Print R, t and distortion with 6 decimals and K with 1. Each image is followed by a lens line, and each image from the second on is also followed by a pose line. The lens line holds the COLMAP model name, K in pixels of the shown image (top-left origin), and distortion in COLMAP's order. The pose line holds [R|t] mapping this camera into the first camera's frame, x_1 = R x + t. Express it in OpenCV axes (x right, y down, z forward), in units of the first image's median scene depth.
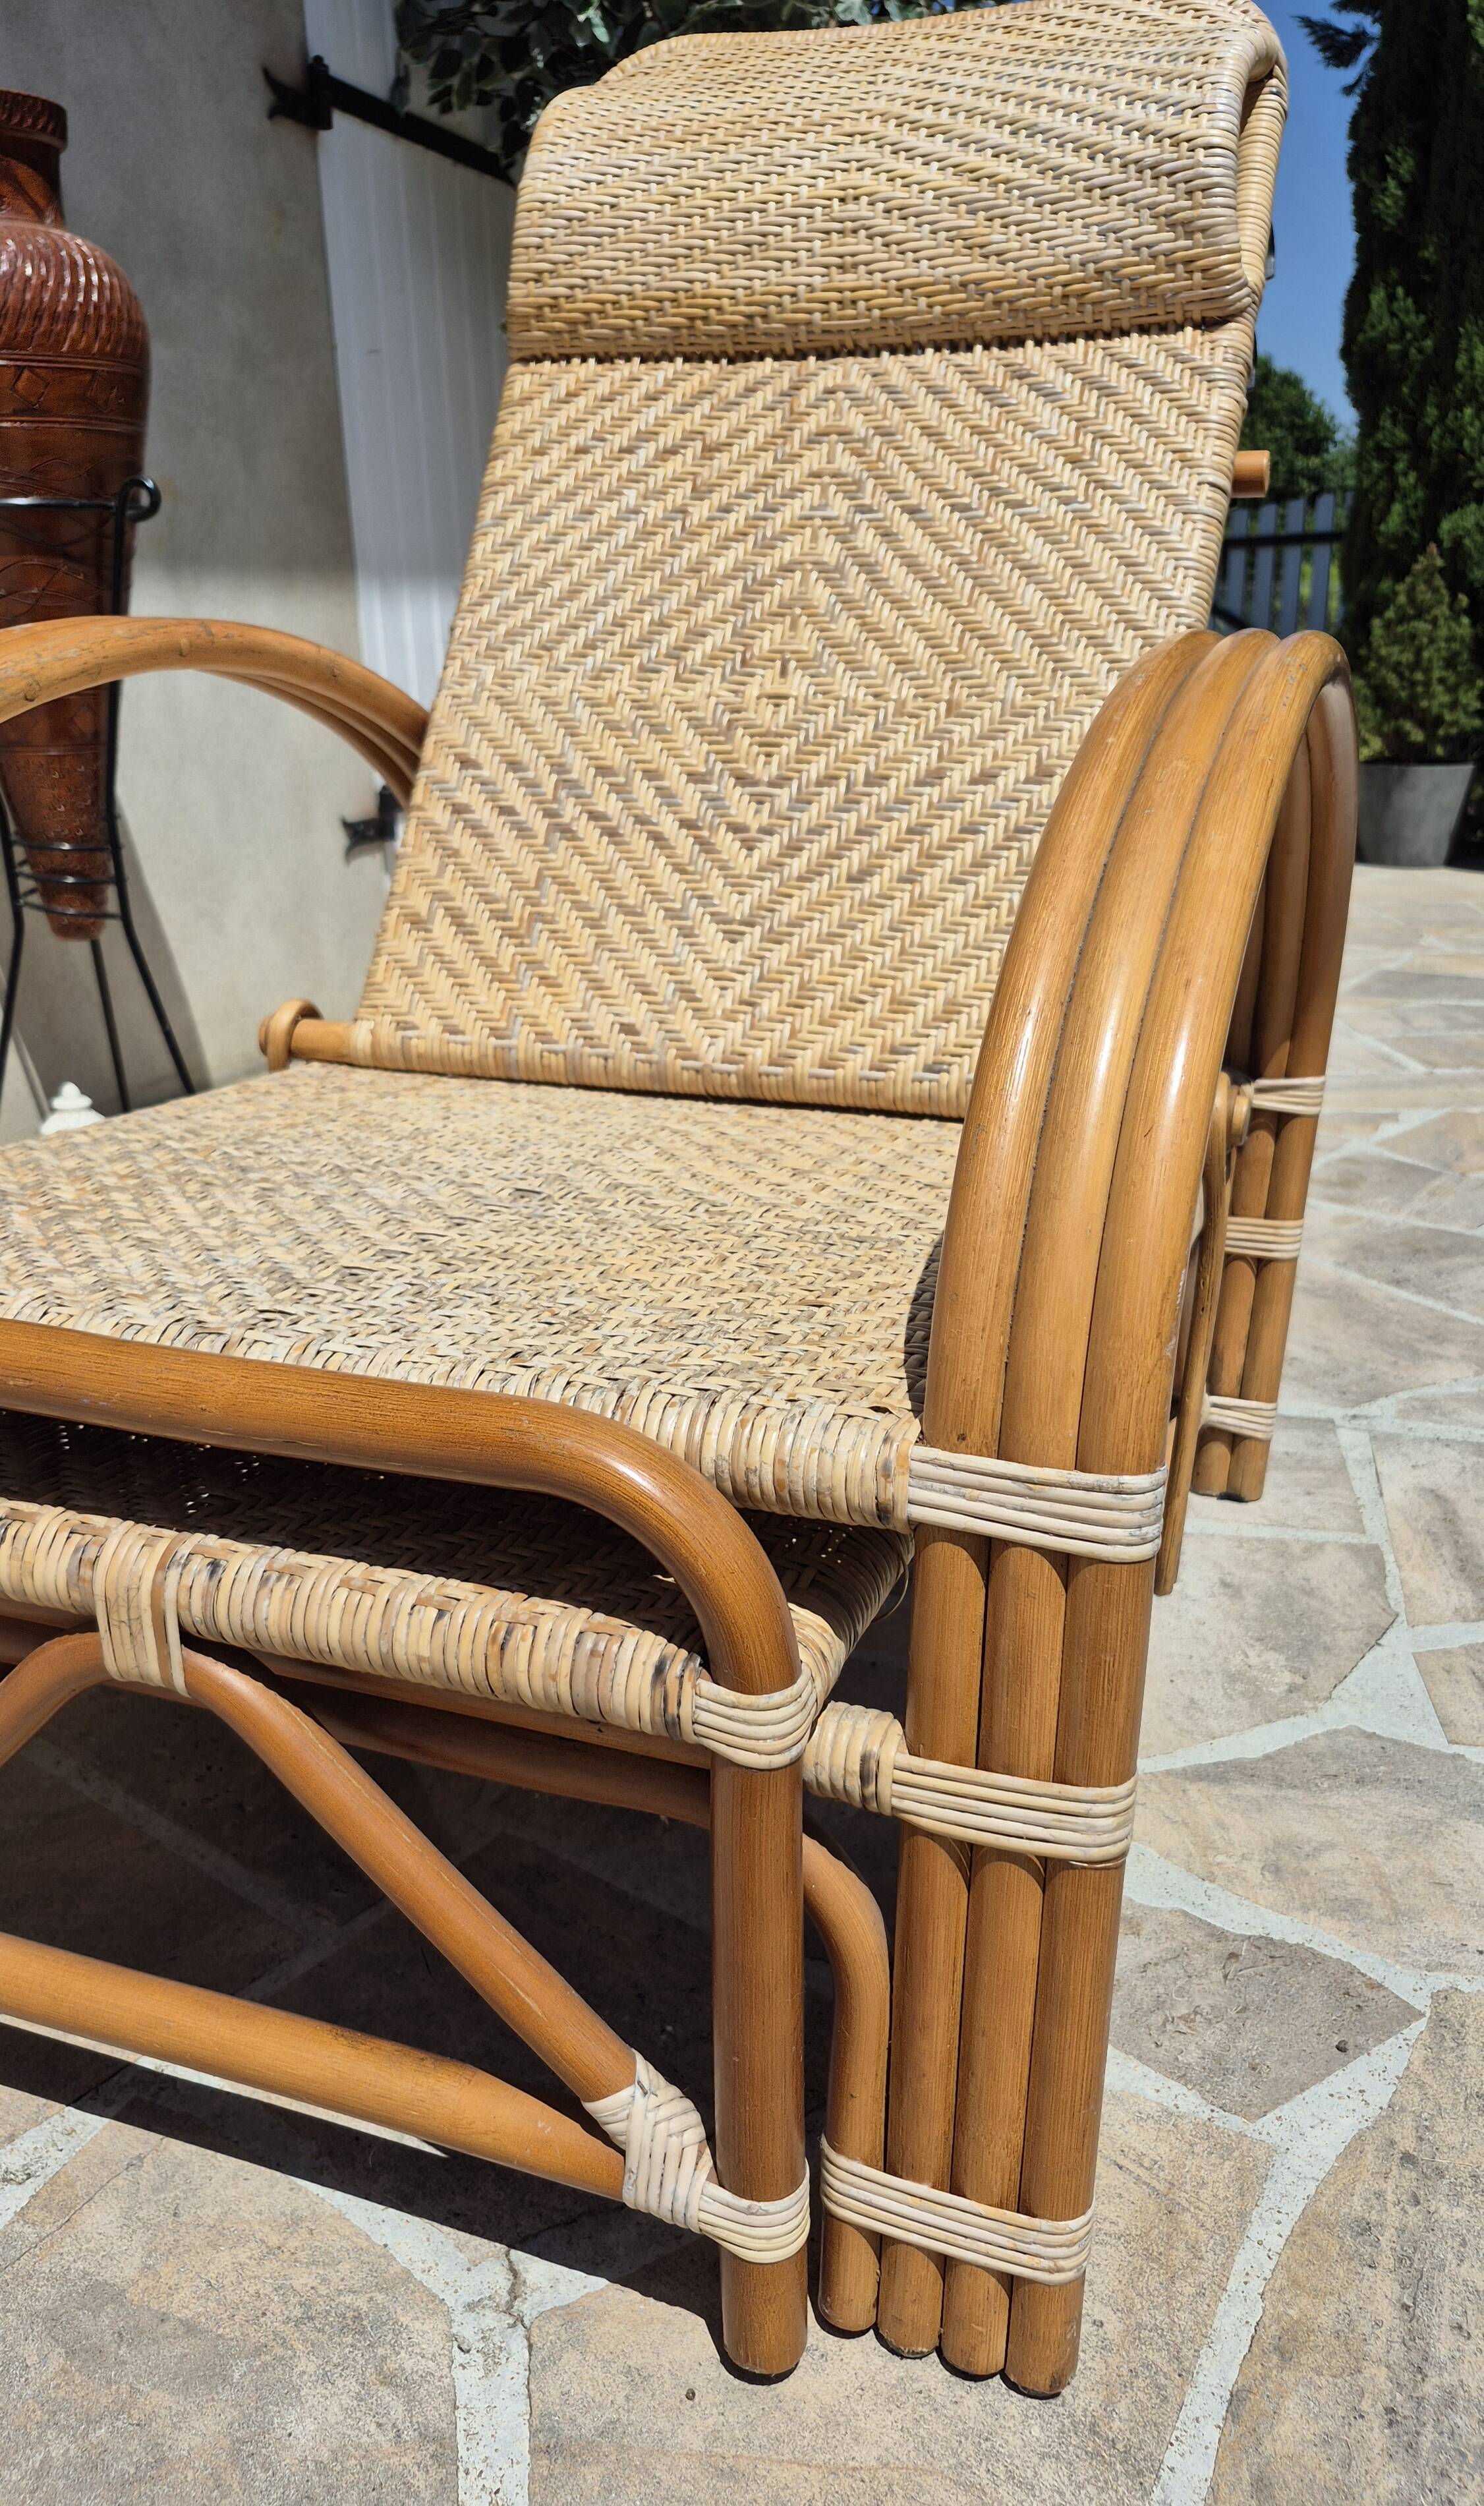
lens RADIAL K [[1842.5, 0, 731.9], [0, 1842.5, 1310.9], [0, 0, 1]] dist [0.066358, -0.095344]
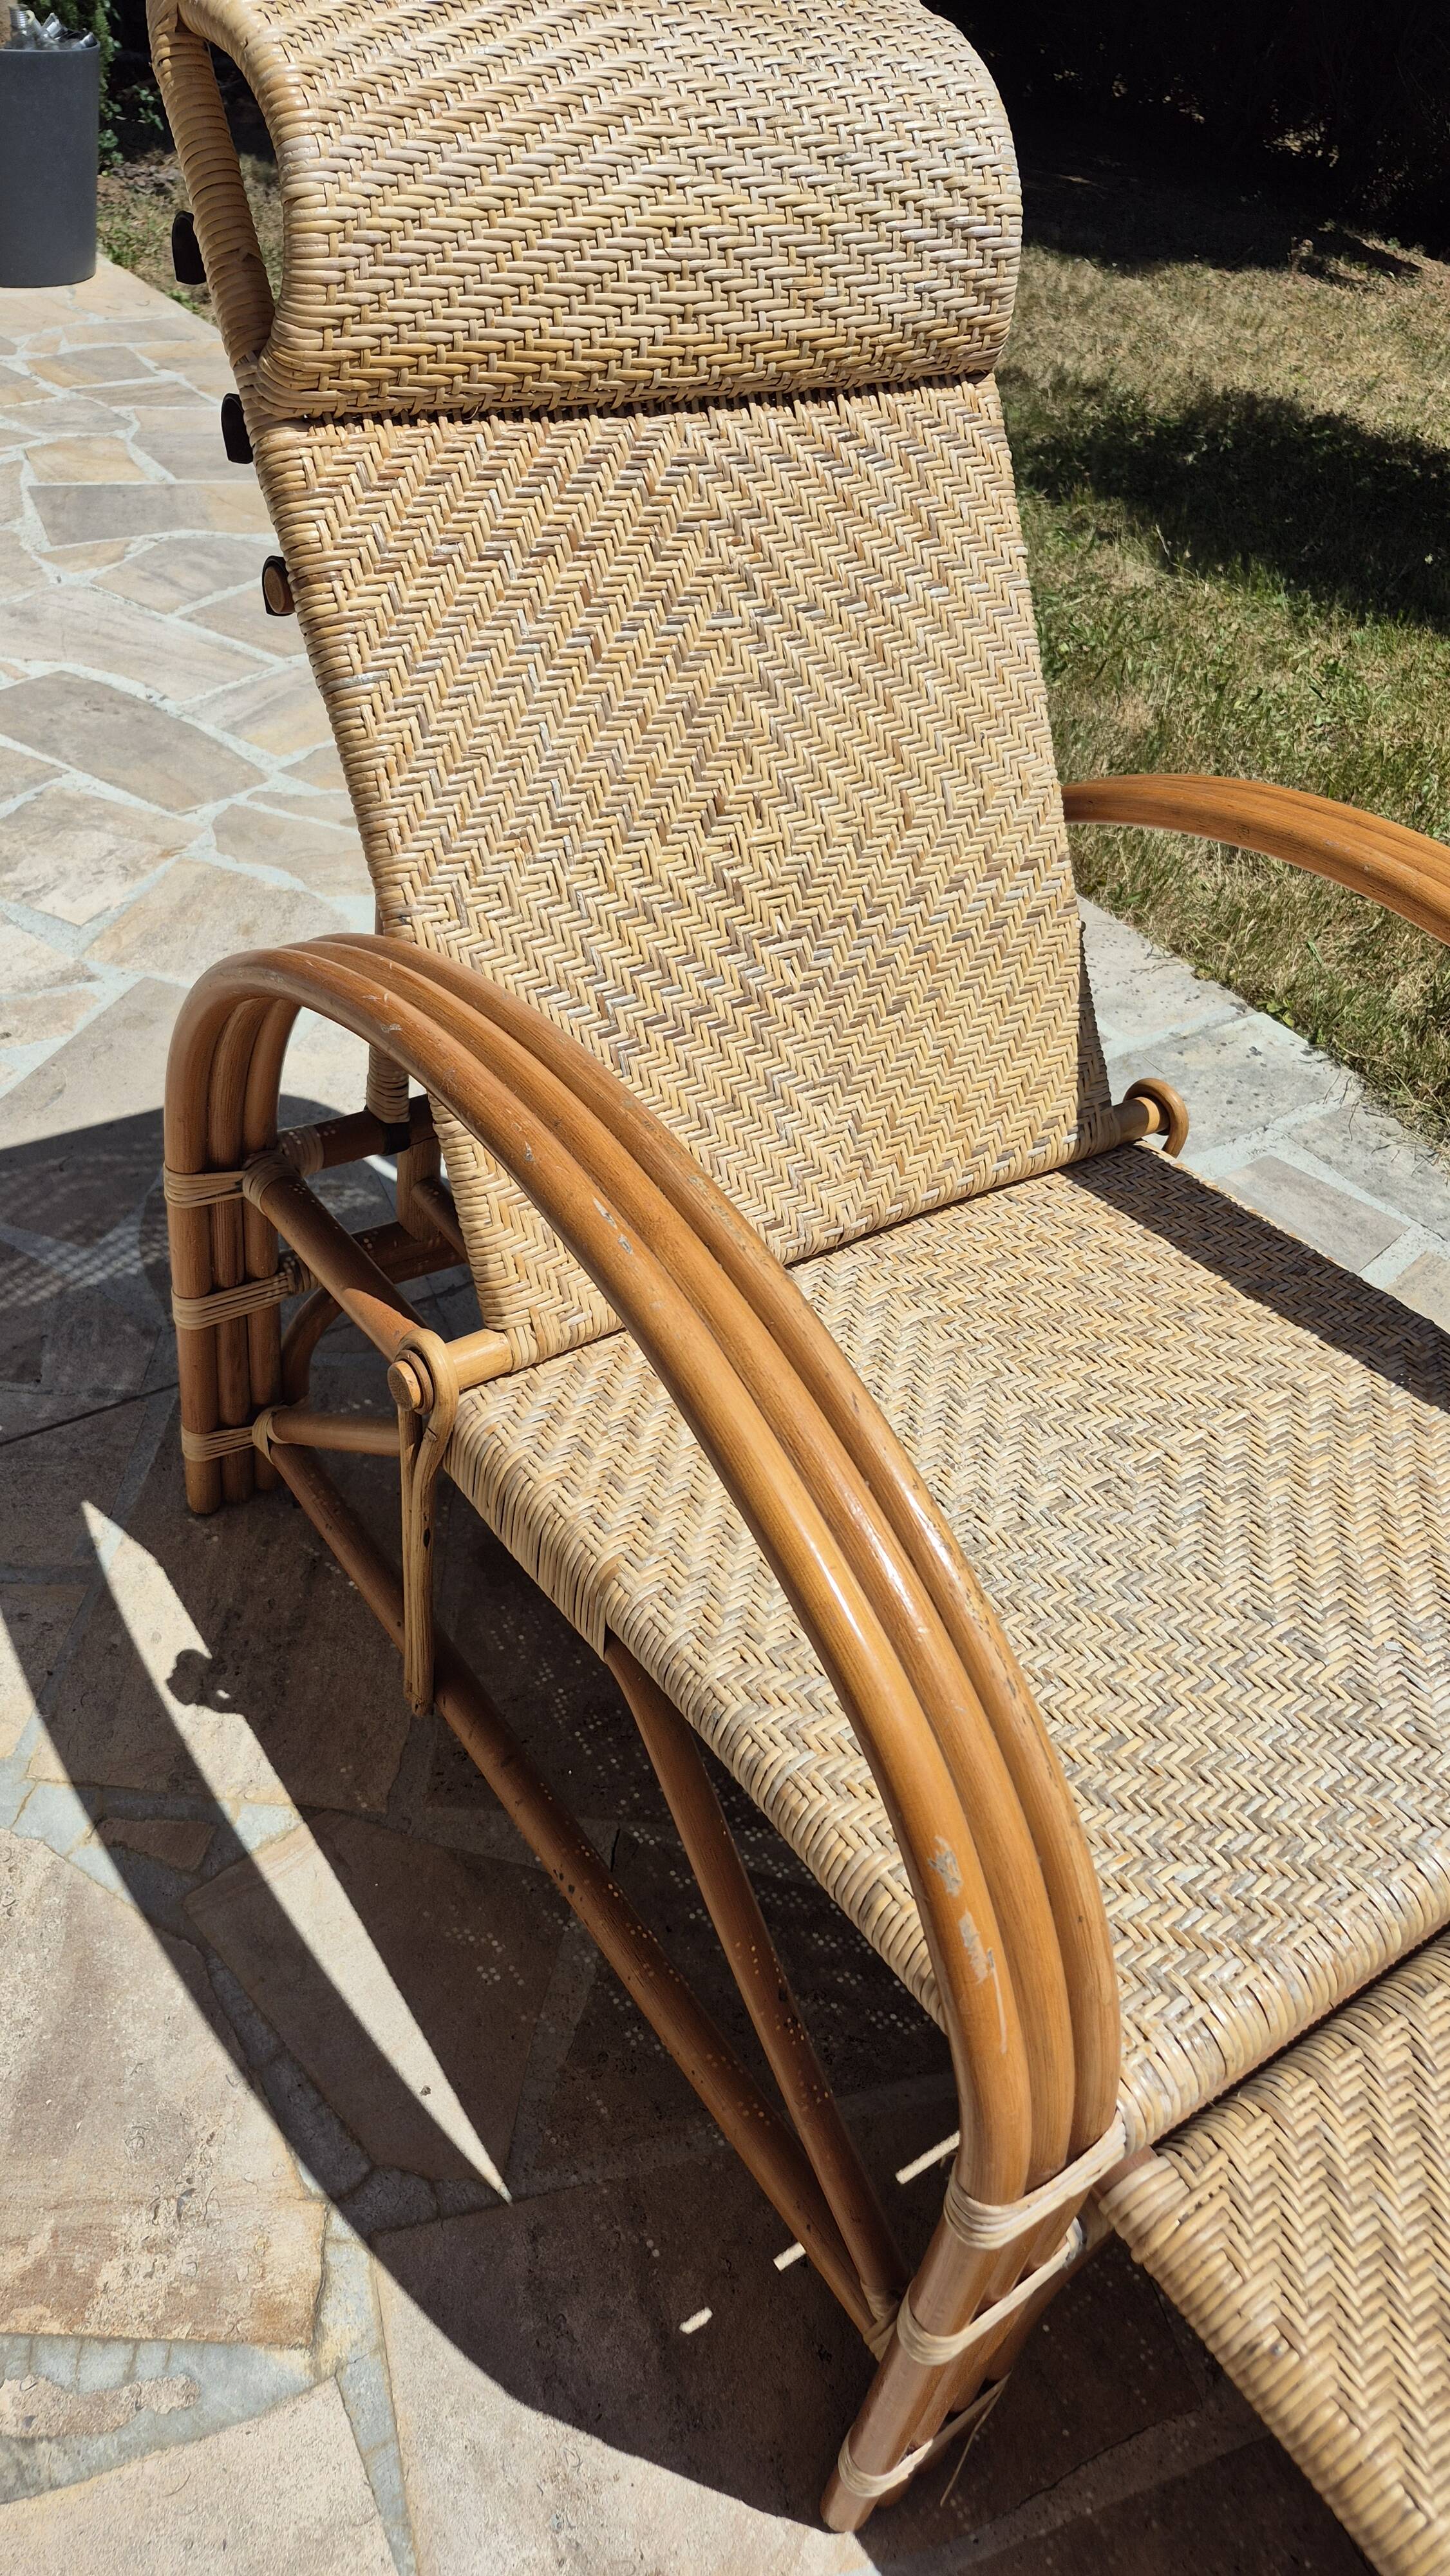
lens RADIAL K [[1800.3, 0, 690.3], [0, 1800.3, 1295.3], [0, 0, 1]] dist [0.005538, -0.006815]
pose [[0.581093, -0.475656, 0.660365, -0.702916], [0.184259, 0.867245, 0.462530, -0.547622], [-0.792704, -0.147095, 0.591594, 0.431057]]
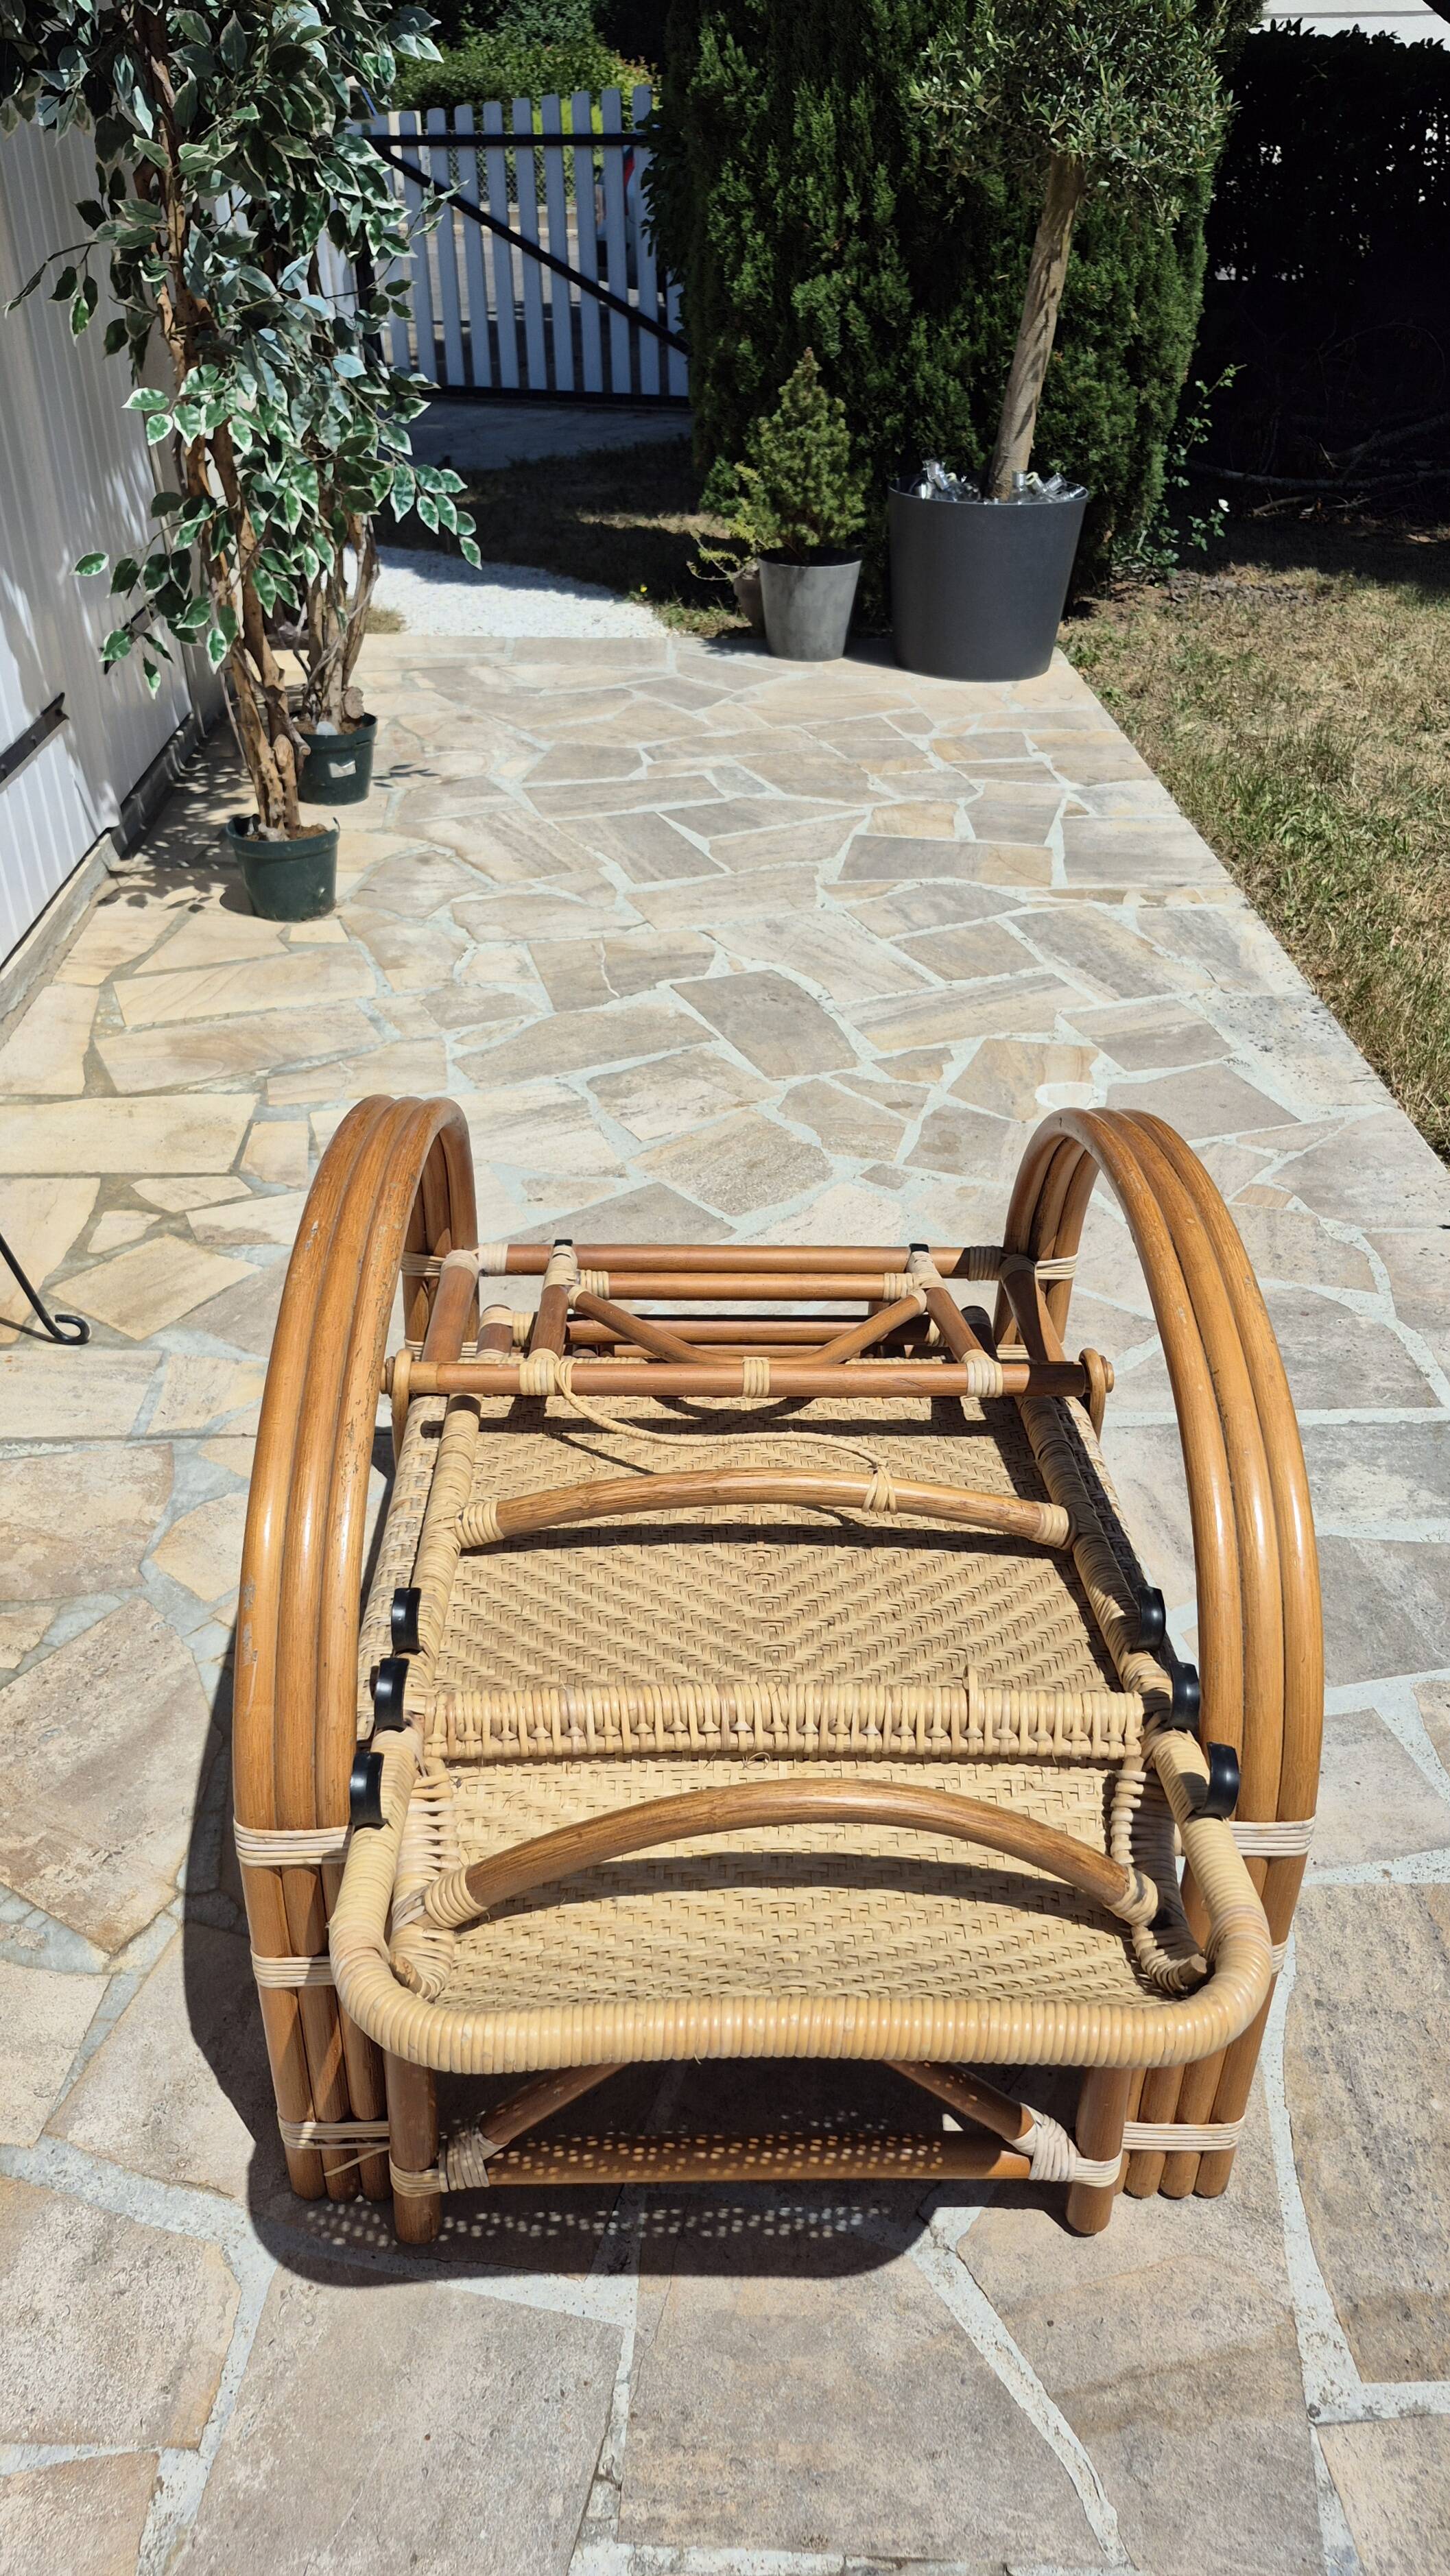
lens RADIAL K [[1895.4, 0, 737.4], [0, 1895.4, 1292.0], [0, 0, 1]] dist [0.092060, -0.128291]
pose [[0.927788, -0.176696, 0.328617, -0.453338], [0.112114, 0.972077, 0.206149, -0.464226], [-0.355866, -0.154420, 0.921691, -0.305524]]
